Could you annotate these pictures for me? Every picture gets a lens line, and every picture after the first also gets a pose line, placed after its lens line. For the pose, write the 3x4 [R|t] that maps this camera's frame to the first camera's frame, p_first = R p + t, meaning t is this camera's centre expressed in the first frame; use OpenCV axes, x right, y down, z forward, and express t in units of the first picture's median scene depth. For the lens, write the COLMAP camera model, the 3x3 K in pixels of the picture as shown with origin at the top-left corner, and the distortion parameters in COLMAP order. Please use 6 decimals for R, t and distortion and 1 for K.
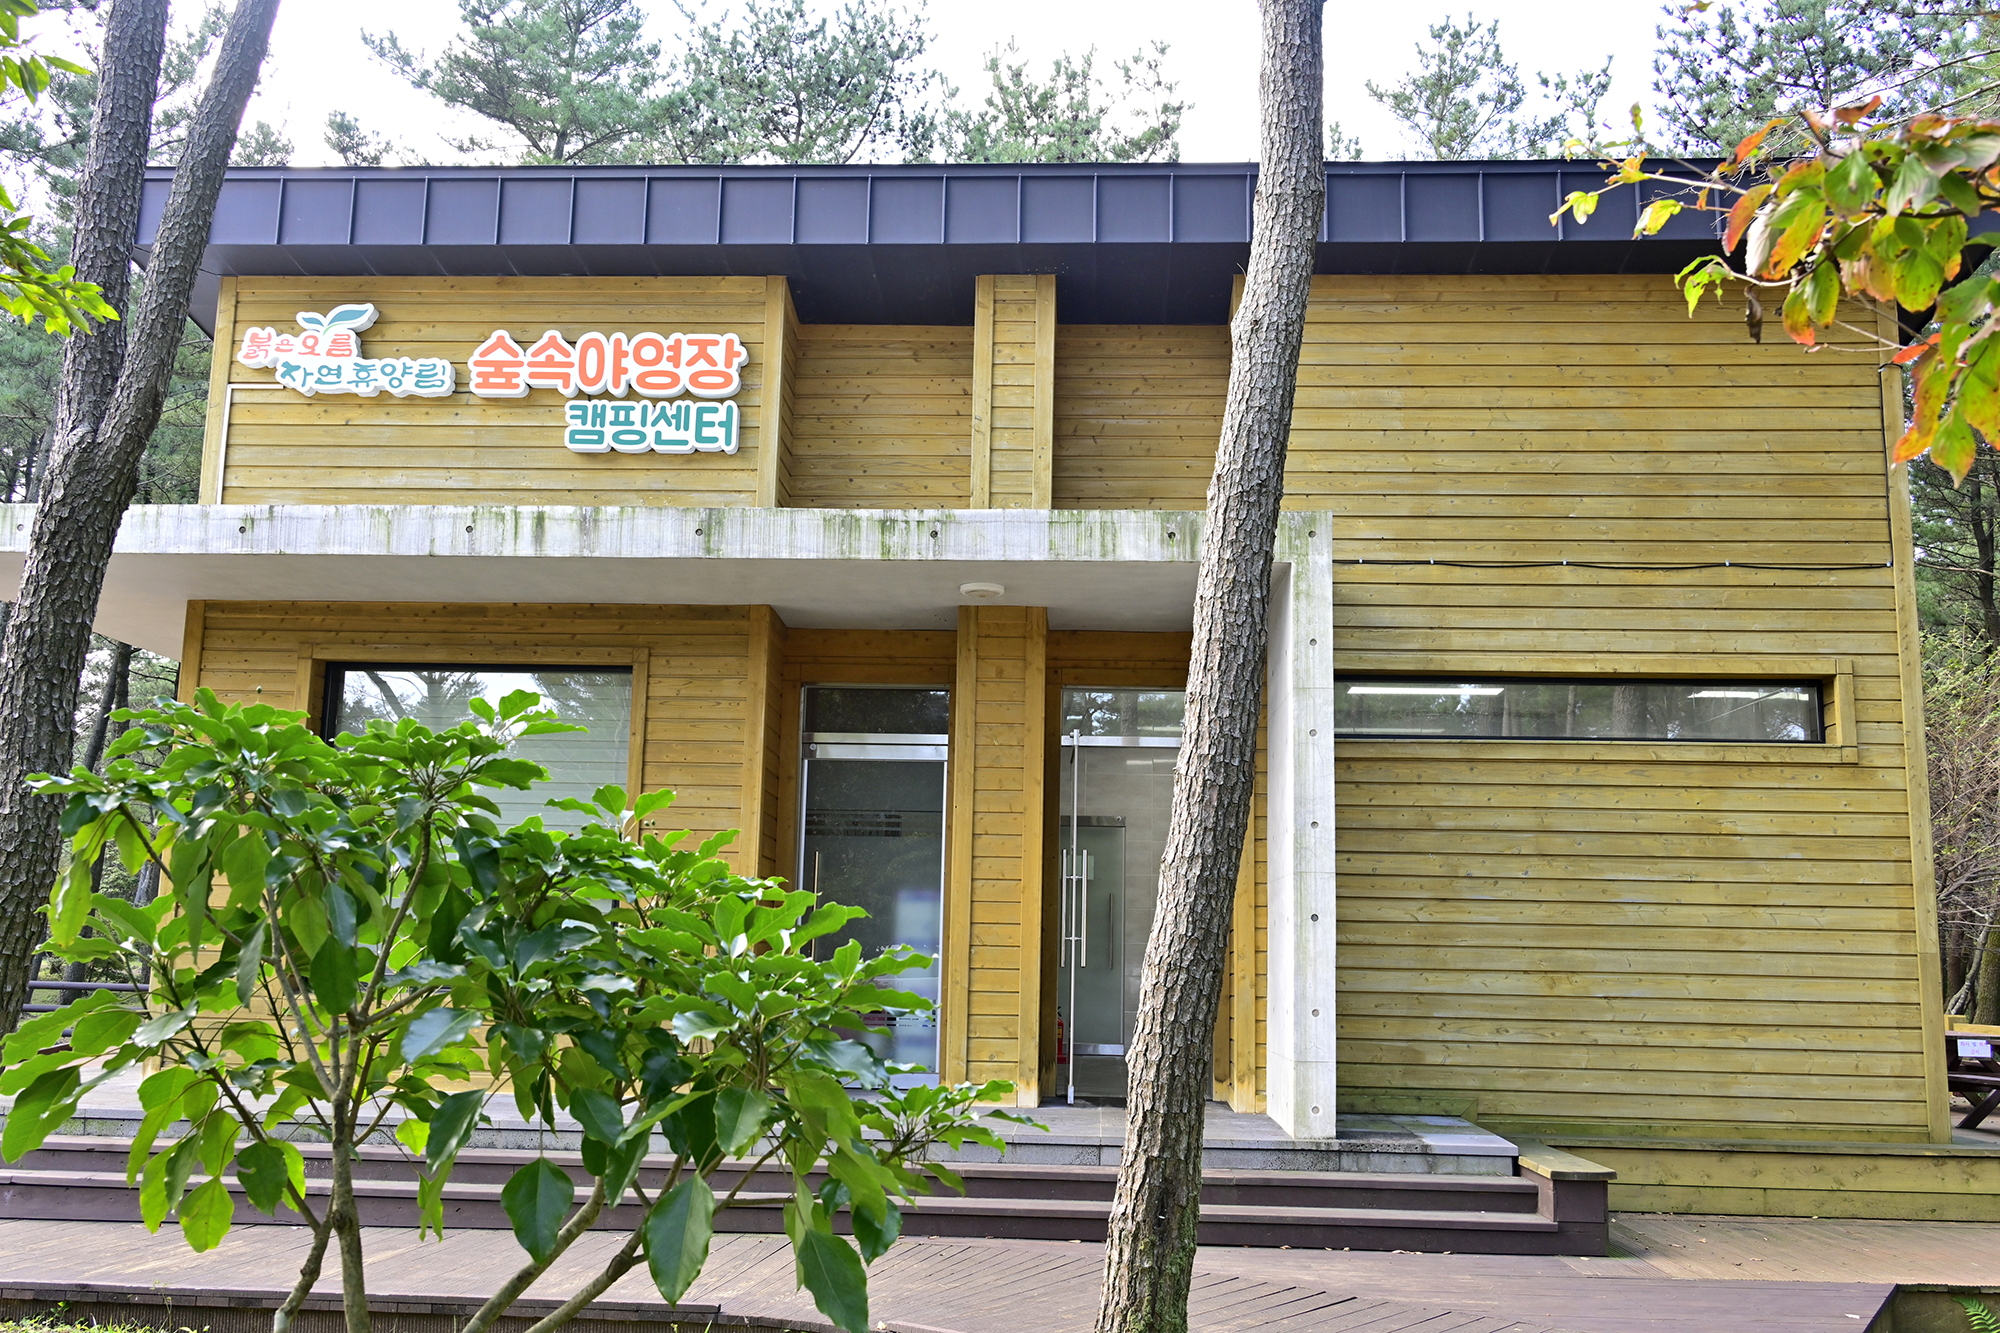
lens RADIAL K [[1820.6, 0, 1000.0], [0, 1820.6, 664.1], [0, 0, 1]] dist [-0.019934, -0.002619]
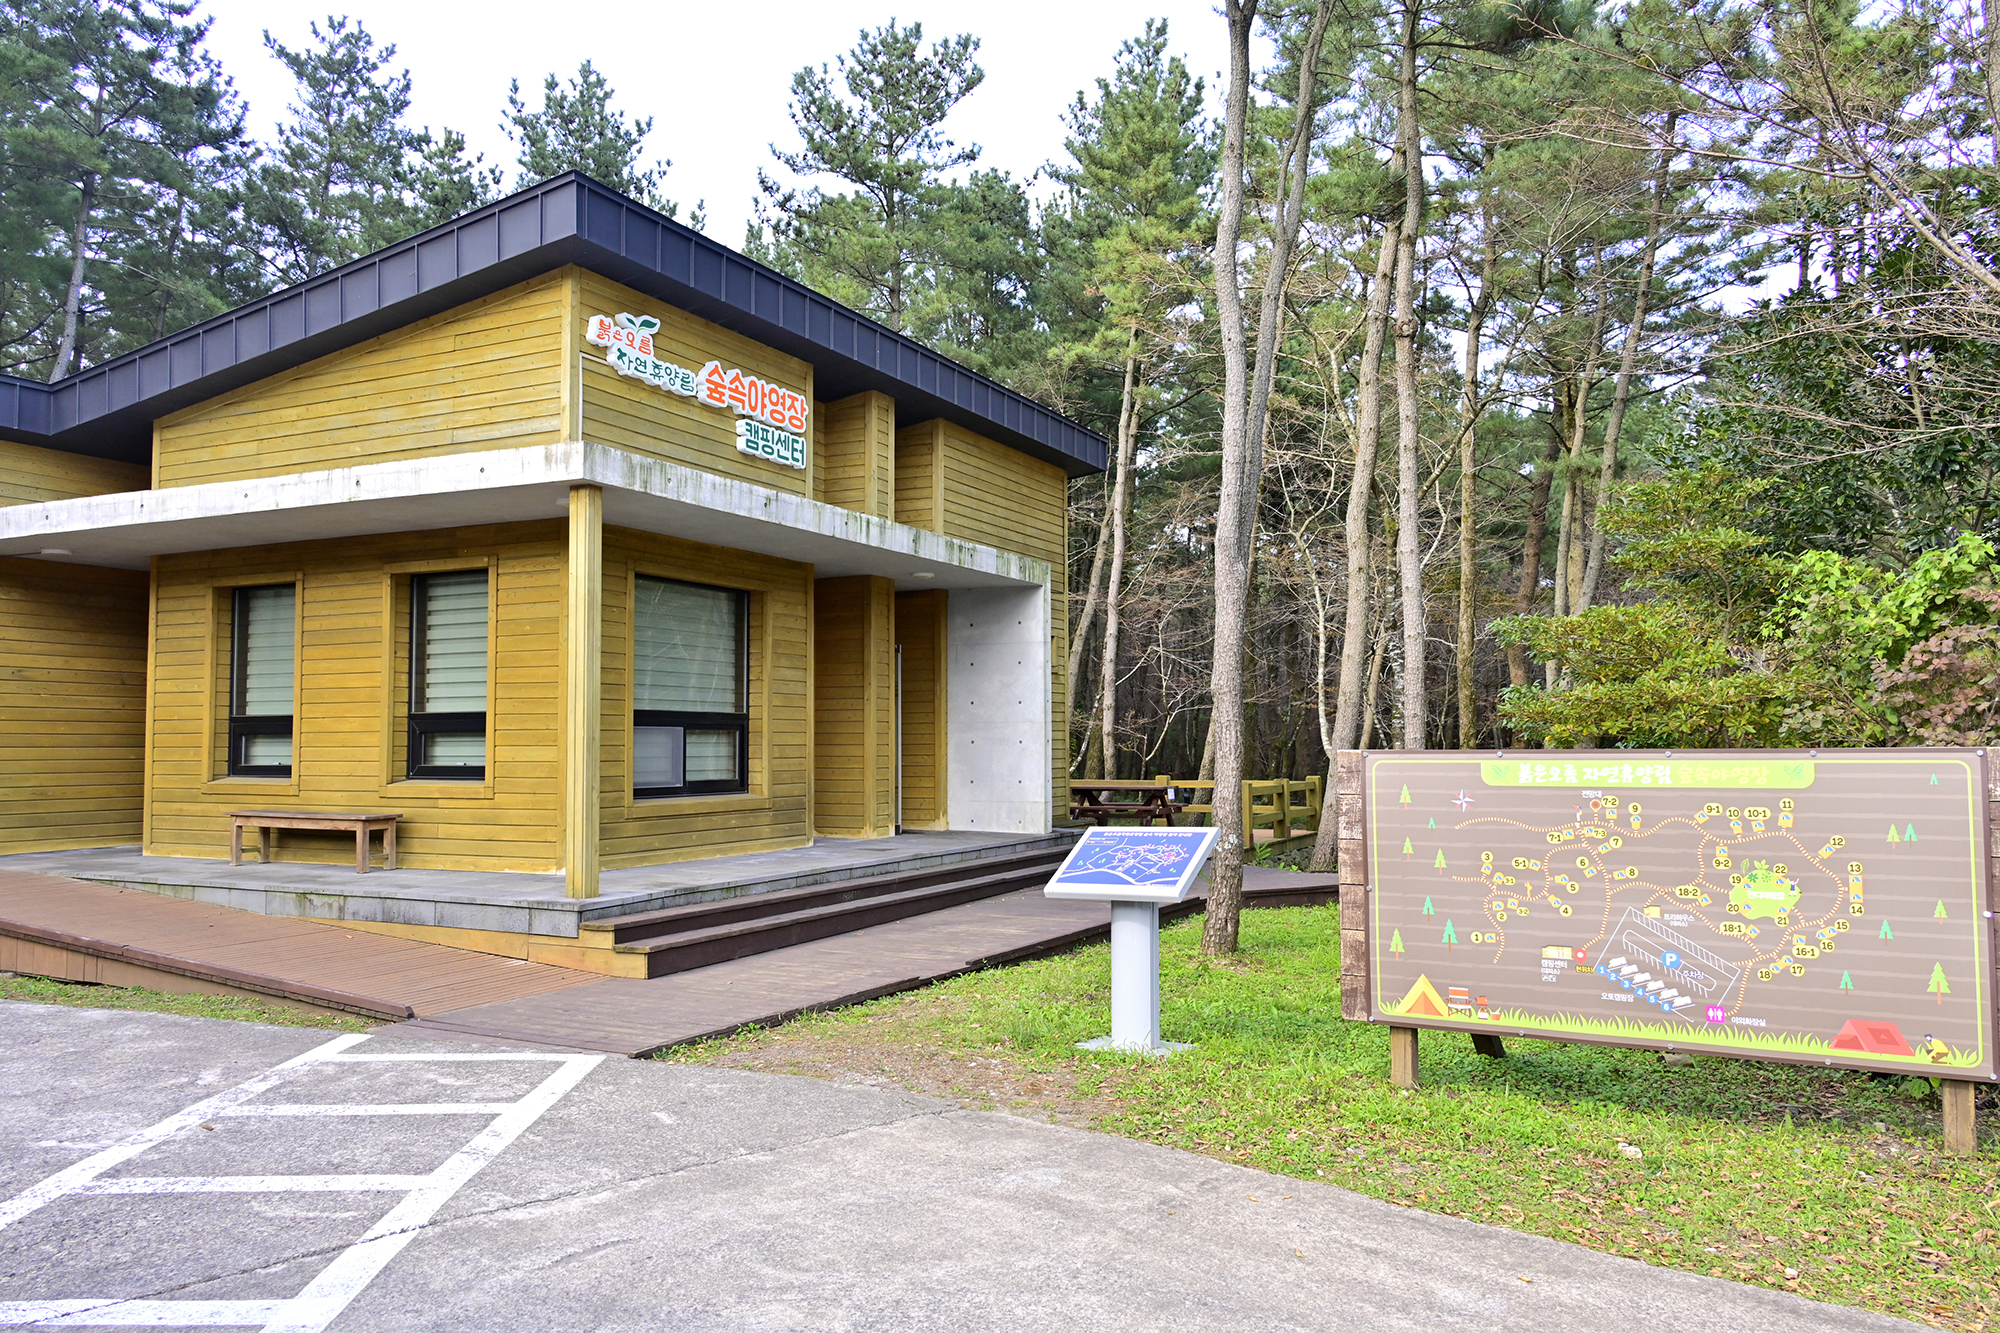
lens RADIAL K [[1447.9, 0, 991.2], [0, 1447.9, 675.5], [0, 0, 1]] dist [0.009315, -0.006360]
pose [[0.403638, 0.018637, 0.914729, -1.285639], [-0.139401, 0.989372, 0.041355, -0.007973], [-0.904236, -0.144206, 0.401947, 0.279053]]
